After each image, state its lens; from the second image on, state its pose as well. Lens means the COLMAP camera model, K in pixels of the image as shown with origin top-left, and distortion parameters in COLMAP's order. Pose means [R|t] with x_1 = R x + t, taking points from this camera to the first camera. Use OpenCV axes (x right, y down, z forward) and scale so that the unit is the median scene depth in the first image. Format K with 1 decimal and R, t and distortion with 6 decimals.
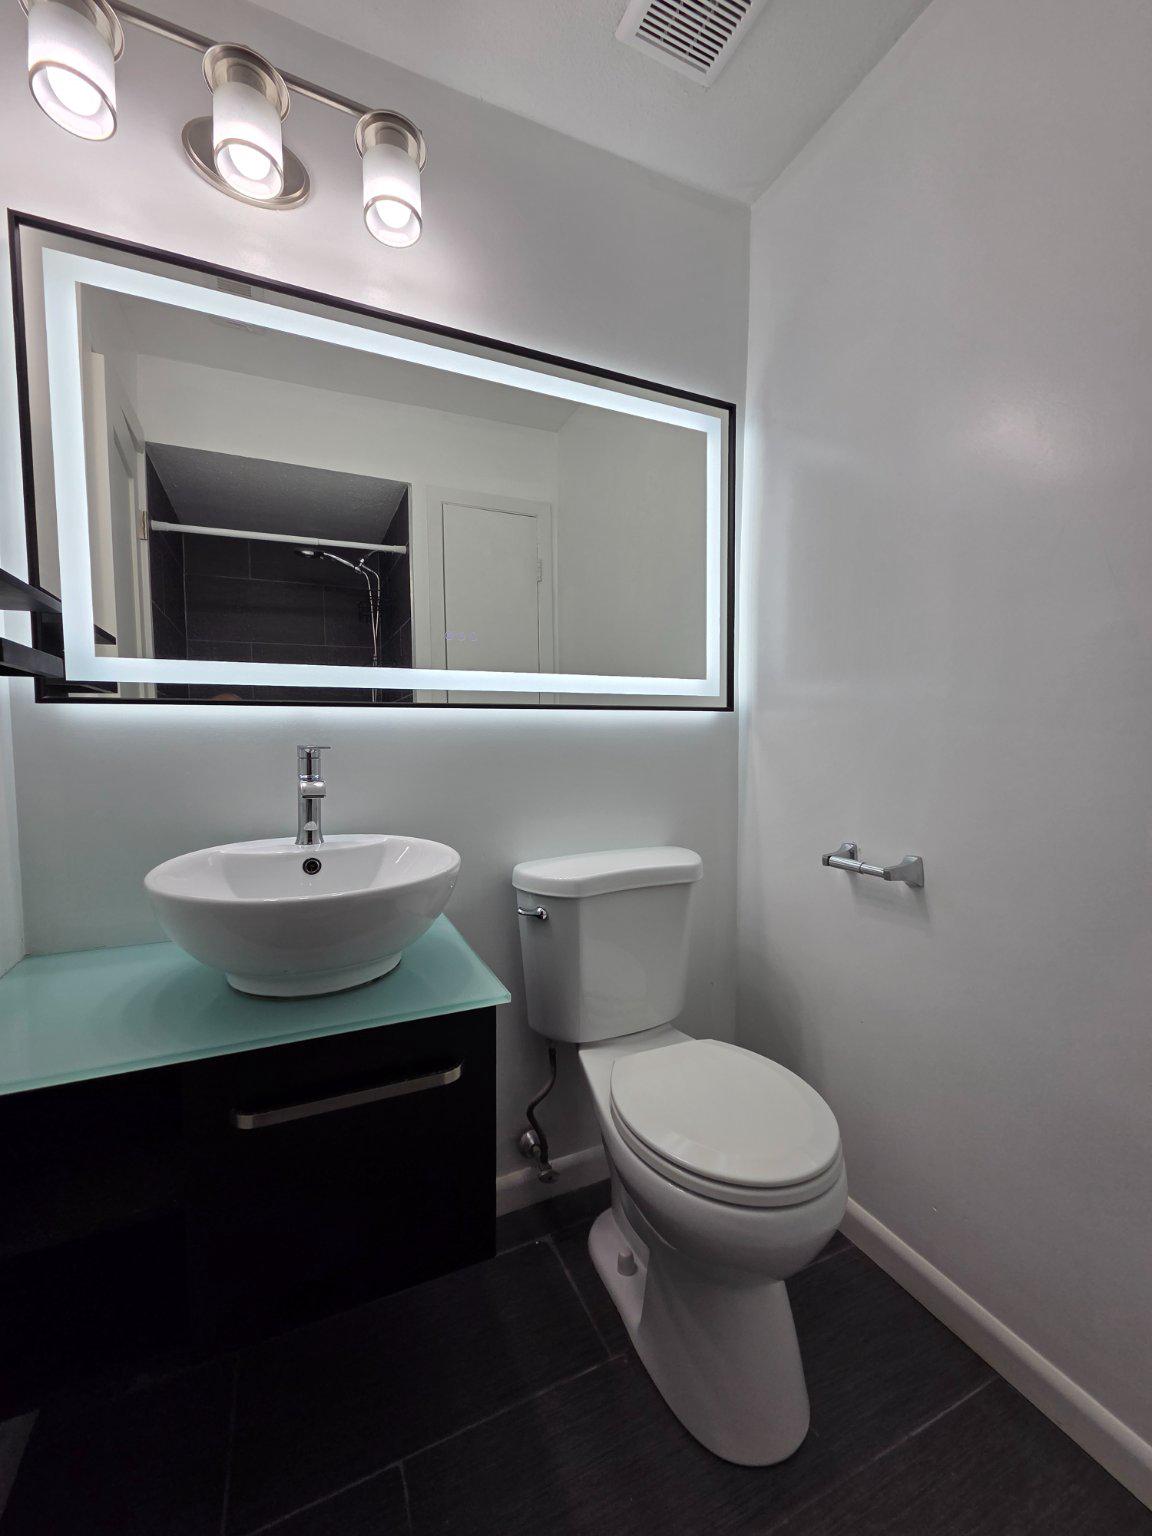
lens RADIAL K [[627.8, 0, 576.4], [0, 627.8, 768.7], [0, 0, 1]] dist [0.002637, -0.001041]
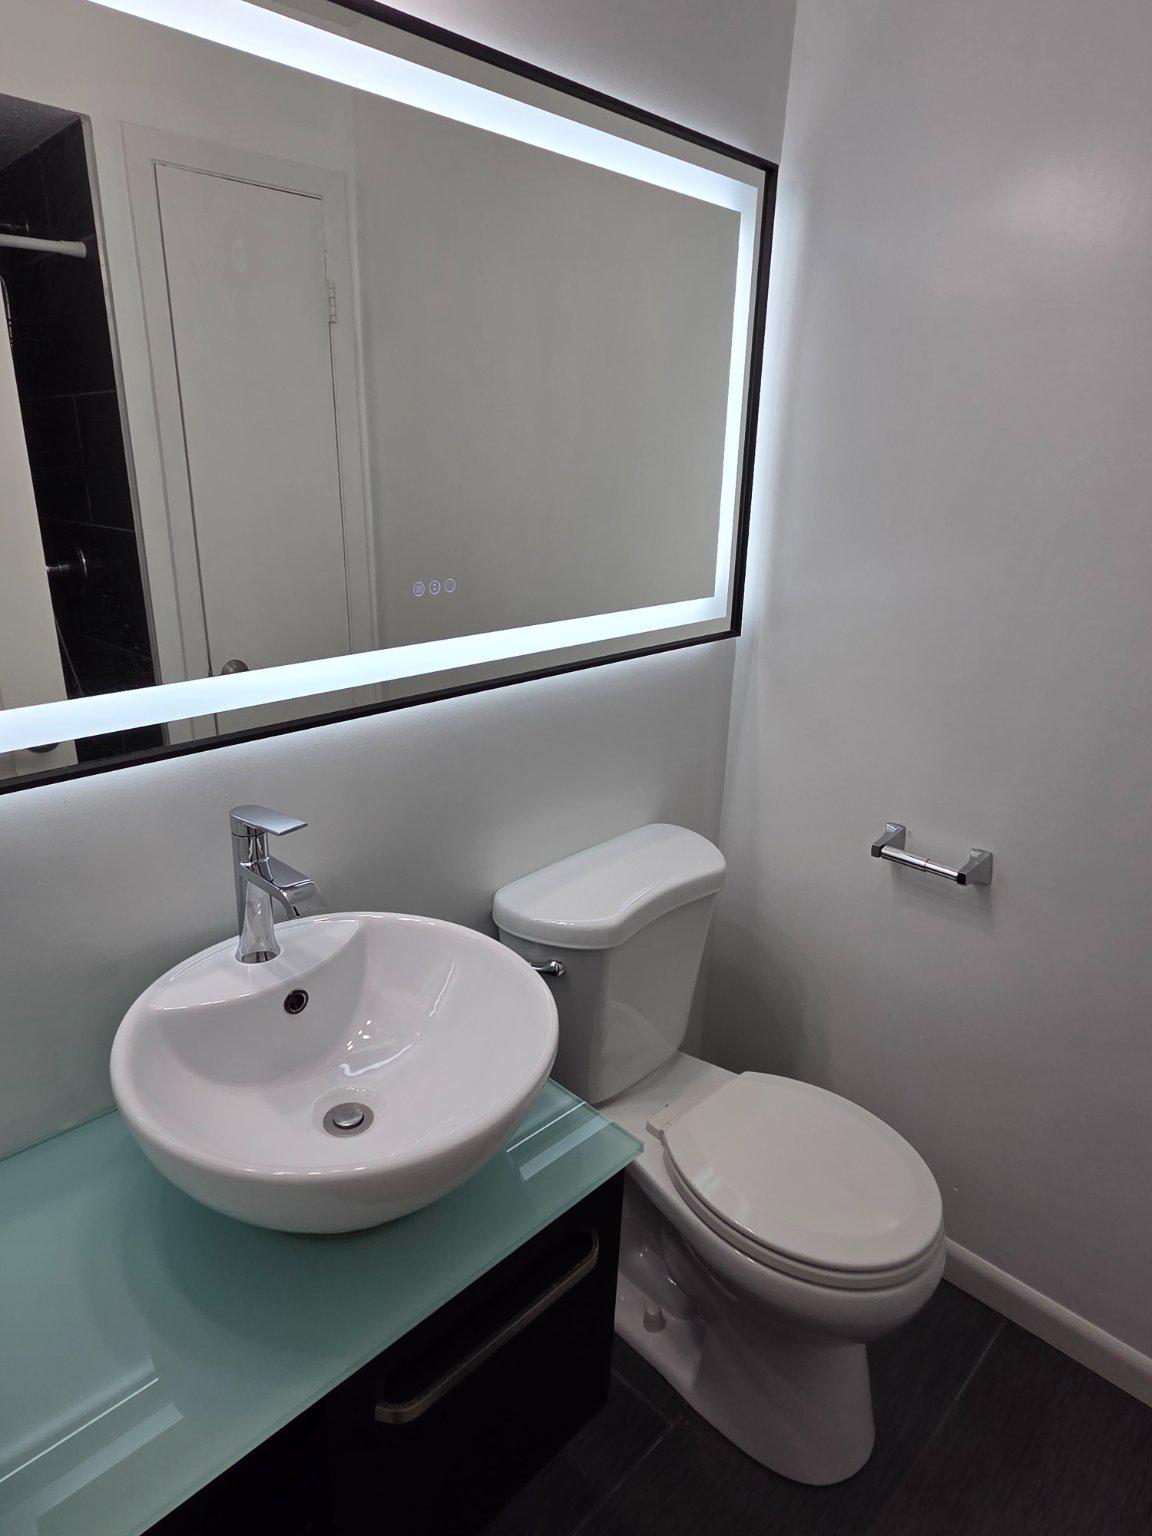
lens RADIAL K [[904.6, 0, 574.8], [0, 904.6, 767.2], [0, 0, 1]] dist [0.000636, -0.004944]
pose [[0.939746, -0.080343, 0.332299, -0.352348], [-0.011008, 0.964378, 0.264299, -0.264481], [-0.341696, -0.252032, 0.905386, 0.085855]]
